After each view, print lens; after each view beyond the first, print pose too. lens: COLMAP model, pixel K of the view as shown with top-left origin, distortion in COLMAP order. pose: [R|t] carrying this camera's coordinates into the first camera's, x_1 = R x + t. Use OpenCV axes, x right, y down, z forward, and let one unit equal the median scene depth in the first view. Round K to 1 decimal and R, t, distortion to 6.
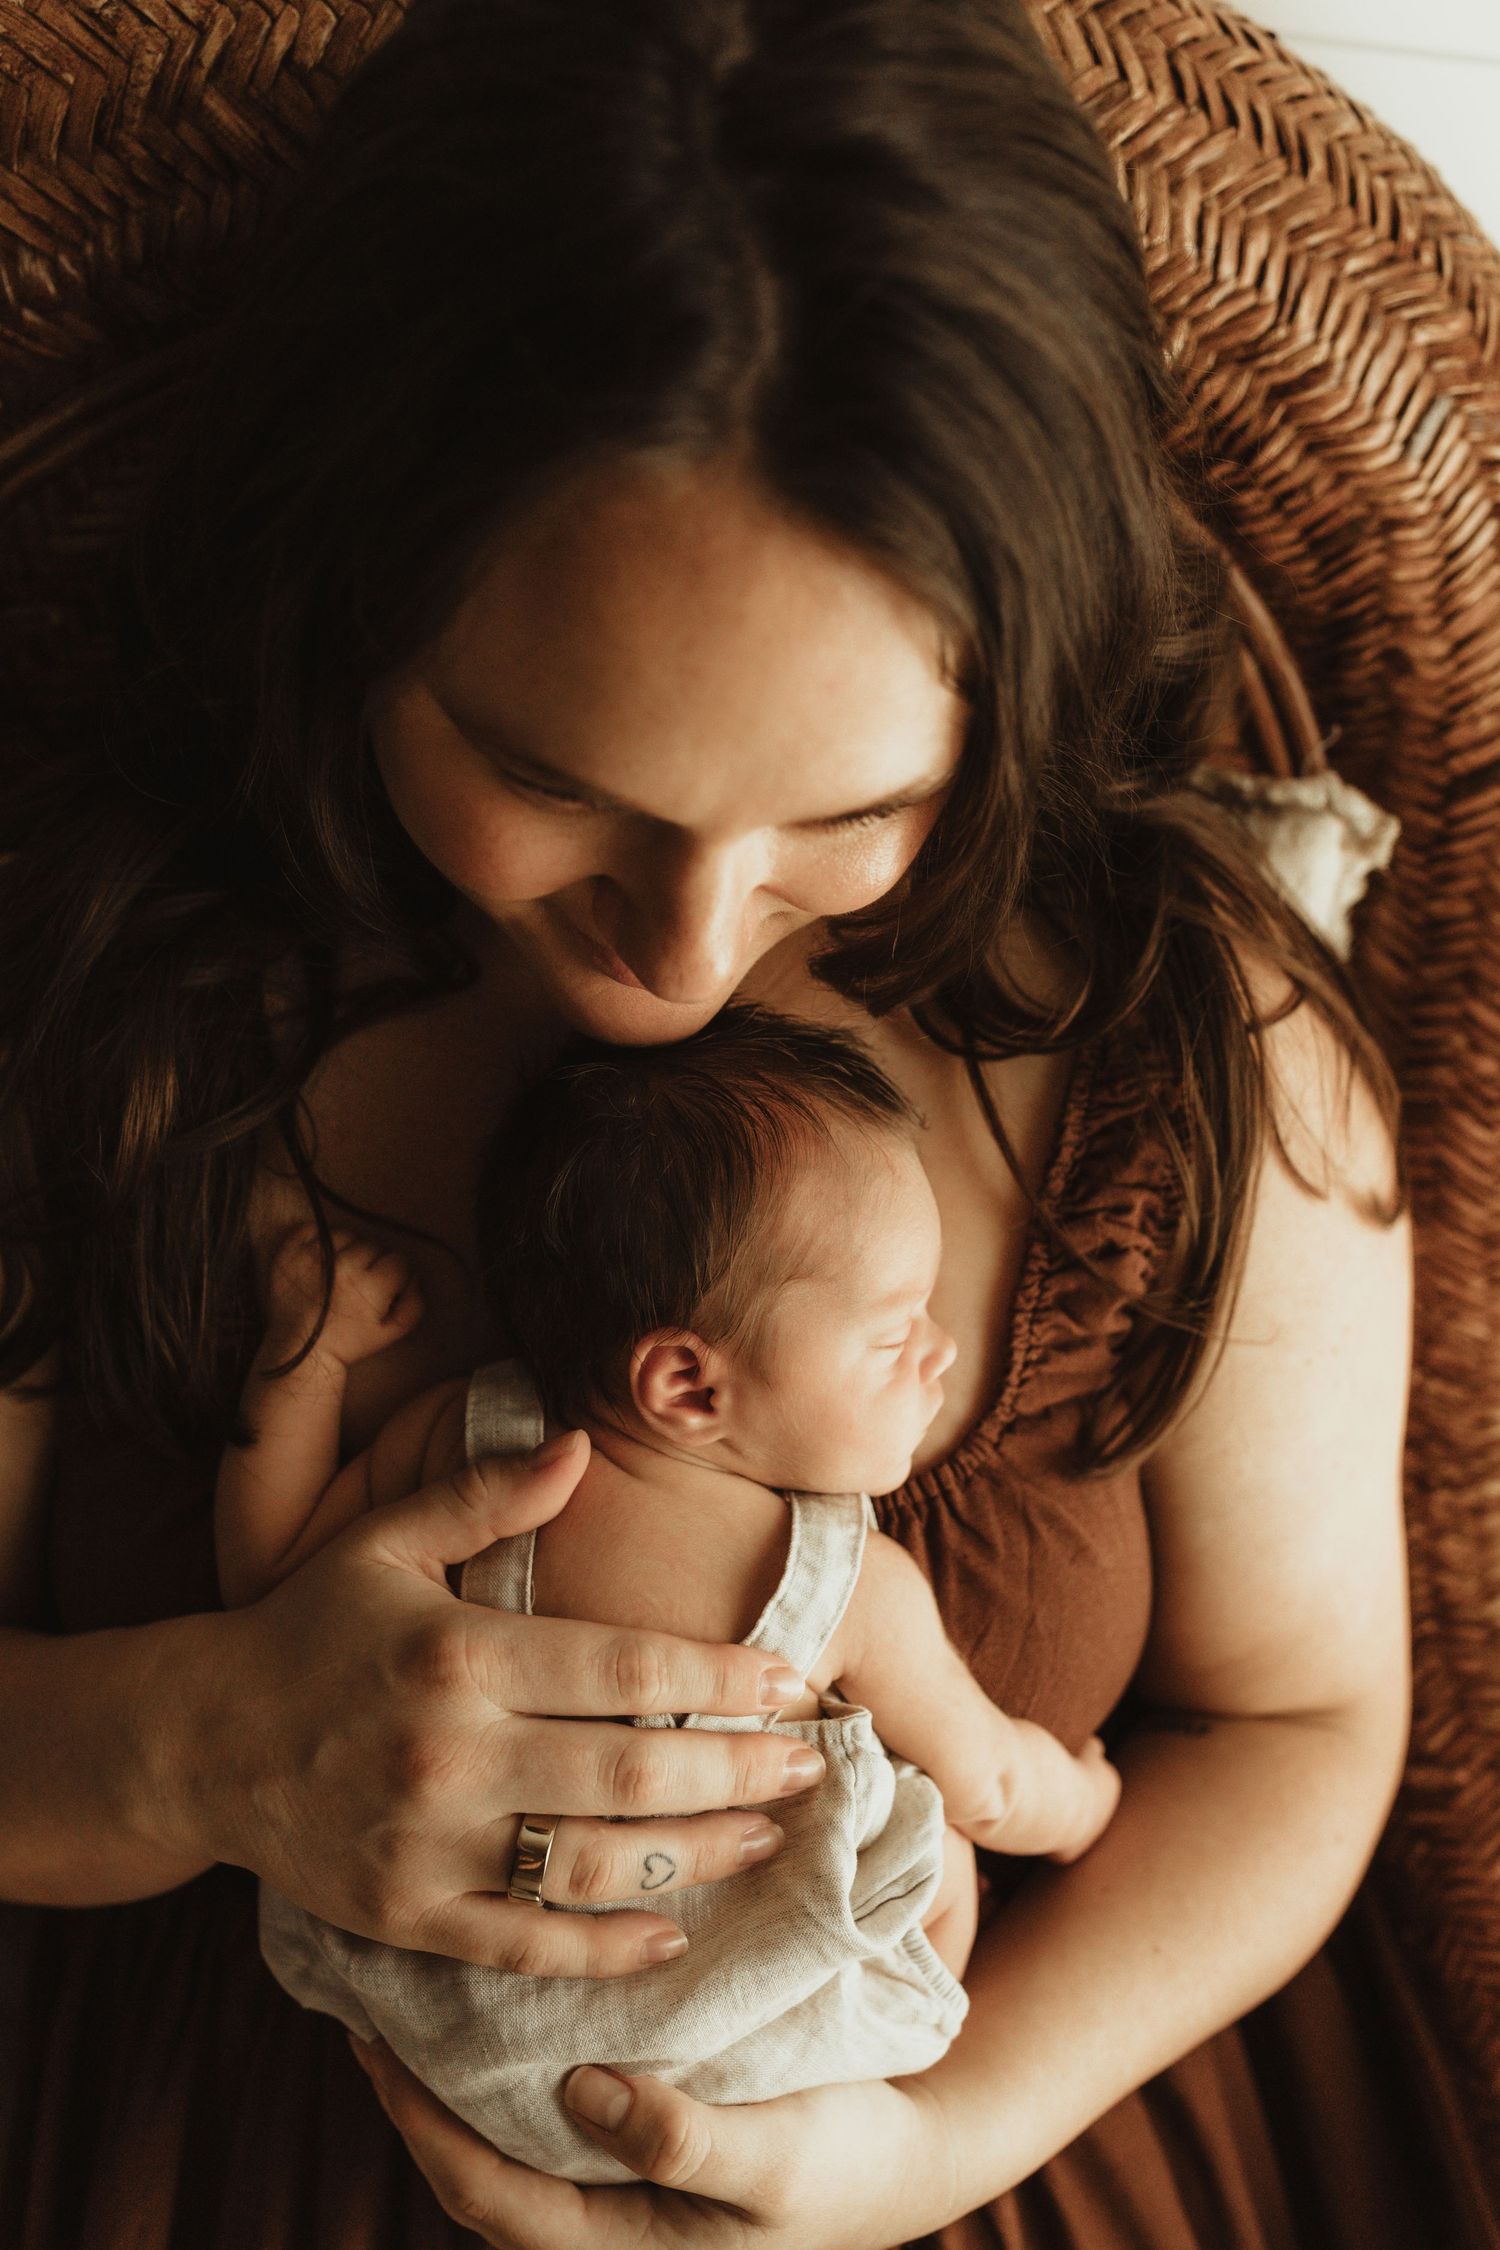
lens RADIAL K [[2253.3, 0, 750.0], [0, 2253.3, 1125.0], [0, 0, 1]] dist [0.004302, 0.022970]
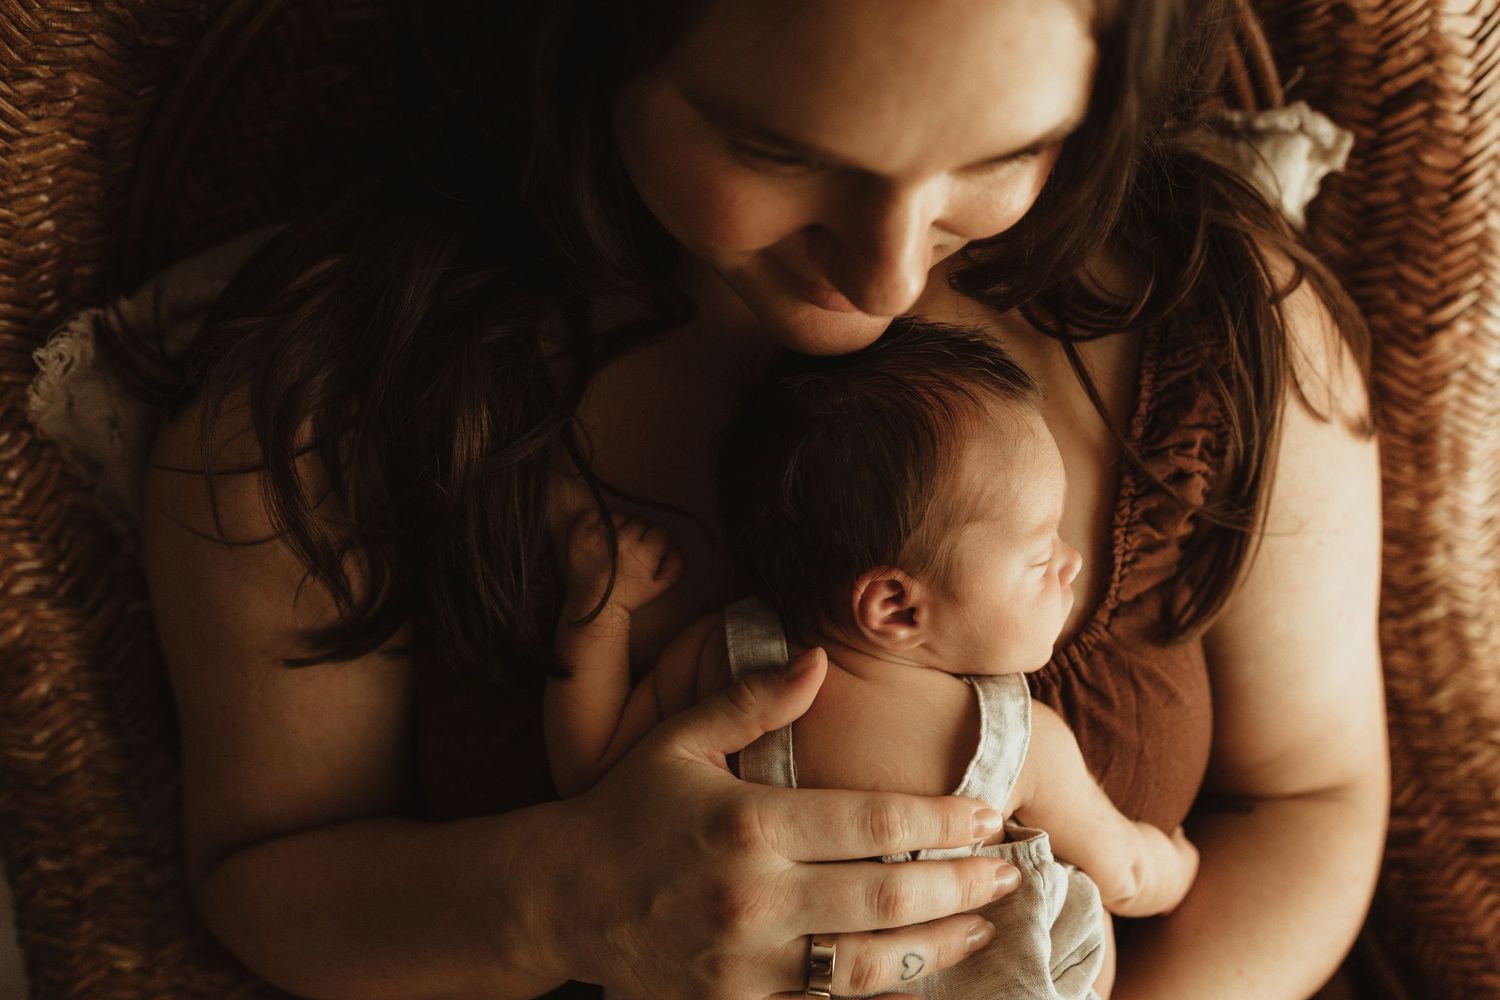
lens RADIAL K [[1502.2, 0, 750.0], [0, 1502.2, 500.0], [0, 0, 1]] dist [0.004302, 0.022970]
pose [[0.996104, -0.088132, -0.003173, -0.098574], [0.088117, 0.993191, 0.076208, -0.021987], [-0.003565, -0.076191, 0.997087, 0.108620]]
